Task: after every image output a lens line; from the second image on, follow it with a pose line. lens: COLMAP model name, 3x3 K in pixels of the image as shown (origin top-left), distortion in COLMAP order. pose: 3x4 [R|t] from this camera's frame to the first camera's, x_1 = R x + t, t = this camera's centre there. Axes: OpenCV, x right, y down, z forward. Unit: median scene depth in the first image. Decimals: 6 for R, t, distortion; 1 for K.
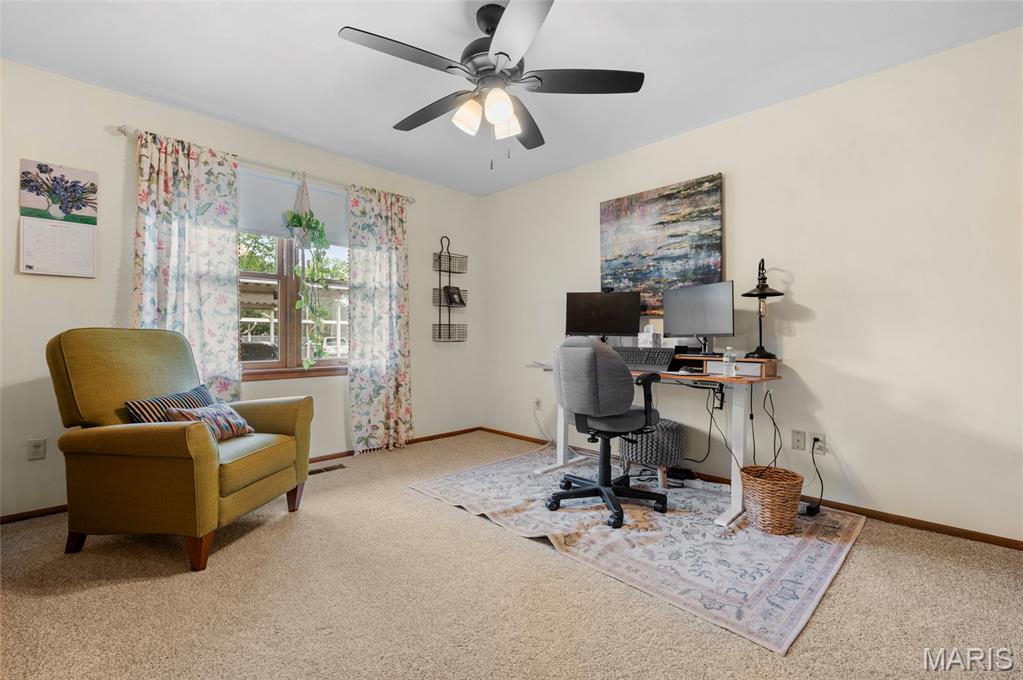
lens RADIAL K [[466.9, 0, 511.3], [0, 466.9, 317.7], [0, 0, 1]] dist [-0.020186, -0.000020]
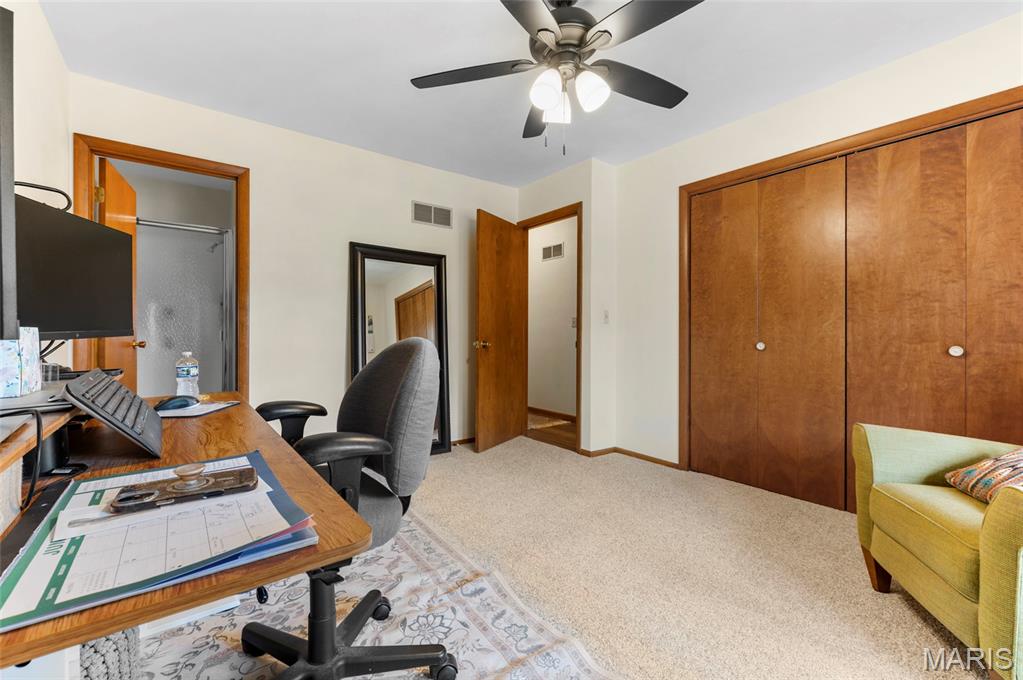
lens RADIAL K [[434.8, 0, 519.1], [0, 434.8, 333.9], [0, 0, 1]] dist [0.000108, -0.000076]
pose [[-0.993025, -0.003570, 0.117848, -0.055782], [-0.007388, 0.999461, -0.031979, 0.068175], [-0.117671, -0.032626, -0.992517, 1.828853]]
